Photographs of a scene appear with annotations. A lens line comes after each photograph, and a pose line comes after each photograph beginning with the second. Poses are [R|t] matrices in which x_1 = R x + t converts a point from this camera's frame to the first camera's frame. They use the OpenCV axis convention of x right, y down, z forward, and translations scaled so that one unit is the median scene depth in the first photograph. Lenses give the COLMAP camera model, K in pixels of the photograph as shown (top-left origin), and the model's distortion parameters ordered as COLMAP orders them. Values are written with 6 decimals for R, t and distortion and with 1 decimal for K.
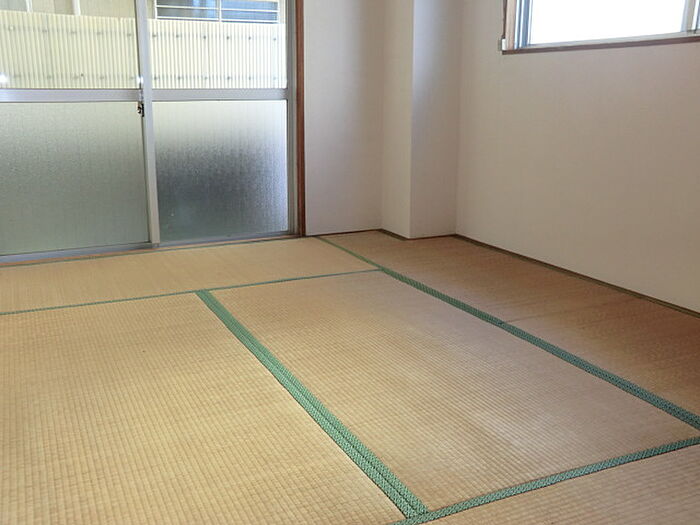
lens RADIAL K [[698.7, 0, 347.8], [0, 698.7, 260.4], [0, 0, 1]] dist [-0.021100, 0.000000]
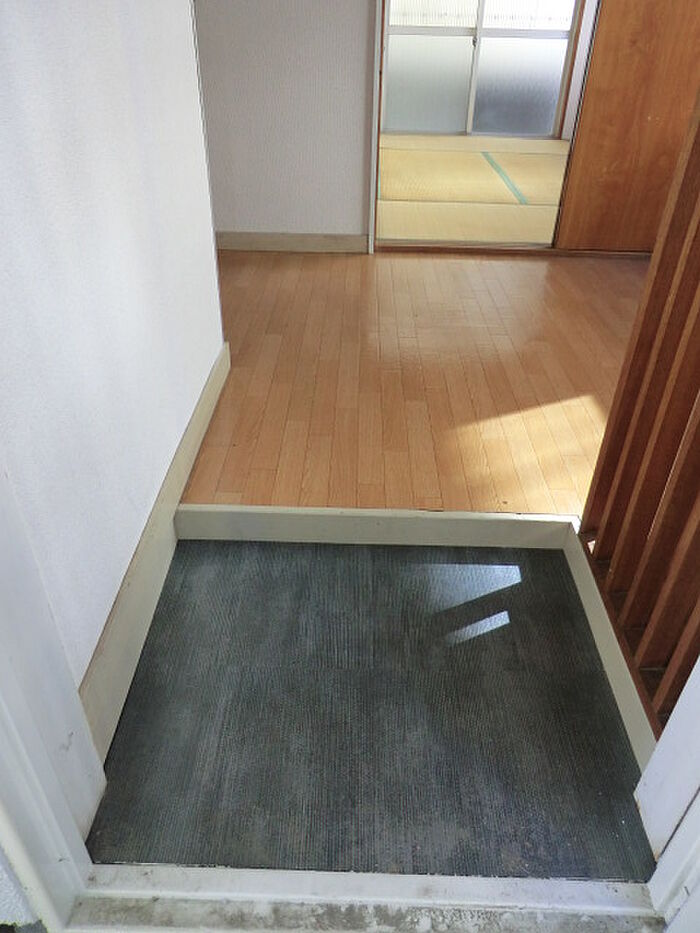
lens RADIAL K [[664.2, 0, 357.6], [0, 664.2, 464.9], [0, 0, 1]] dist [-0.050217, 0.049489]
pose [[0.893692, 0.272595, -0.356380, 0.279922], [-0.131400, 0.918469, 0.373025, 0.160769], [0.429008, -0.286541, 0.856648, -0.738143]]
